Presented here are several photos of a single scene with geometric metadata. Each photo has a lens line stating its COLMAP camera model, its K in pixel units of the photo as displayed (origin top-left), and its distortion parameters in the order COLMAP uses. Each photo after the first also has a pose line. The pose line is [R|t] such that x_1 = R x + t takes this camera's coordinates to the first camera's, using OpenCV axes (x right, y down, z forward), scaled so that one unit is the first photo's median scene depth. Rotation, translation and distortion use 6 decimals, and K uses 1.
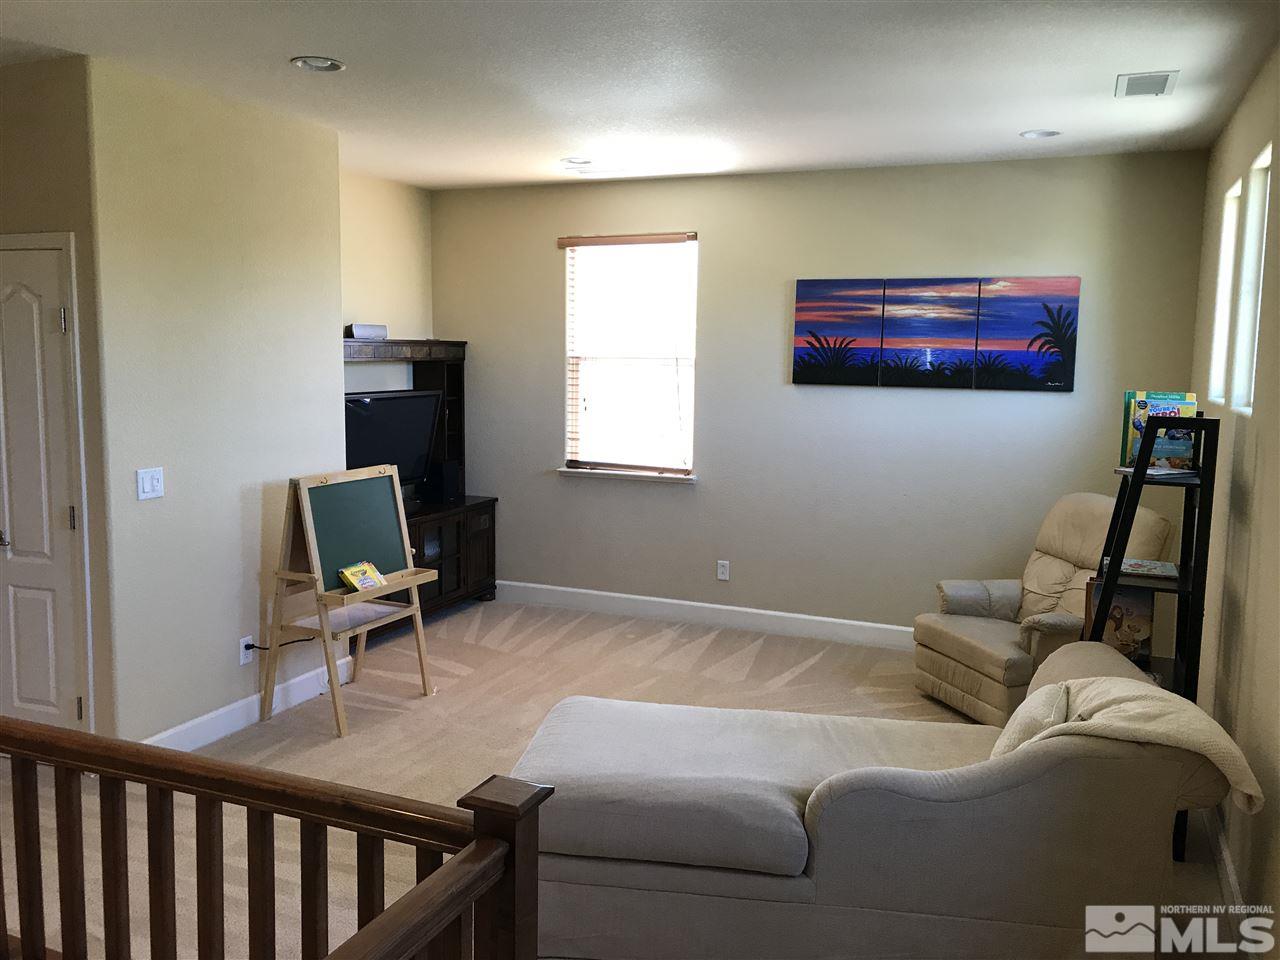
lens RADIAL K [[1064.0, 0, 655.0], [0, 1064.0, 464.7], [0, 0, 1]] dist [0.011428, -0.009934]
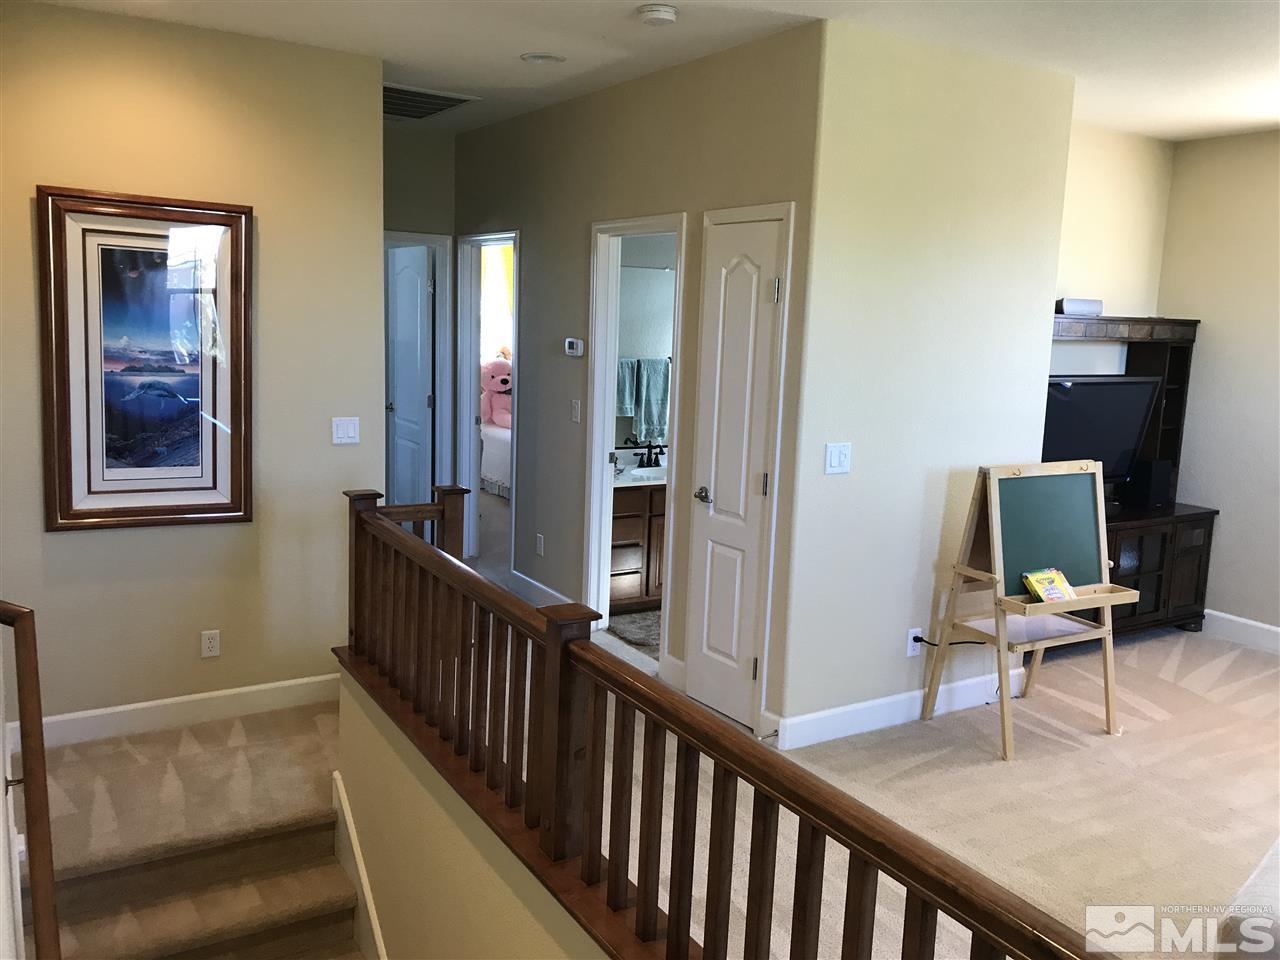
lens RADIAL K [[1064.0, 0, 655.0], [0, 1064.0, 464.7], [0, 0, 1]] dist [0.011428, -0.009934]
pose [[0.813063, 0.100331, -0.573466, -0.043313], [-0.089376, 0.994872, 0.047342, -0.006042], [0.575275, 0.012762, 0.817861, 0.090836]]
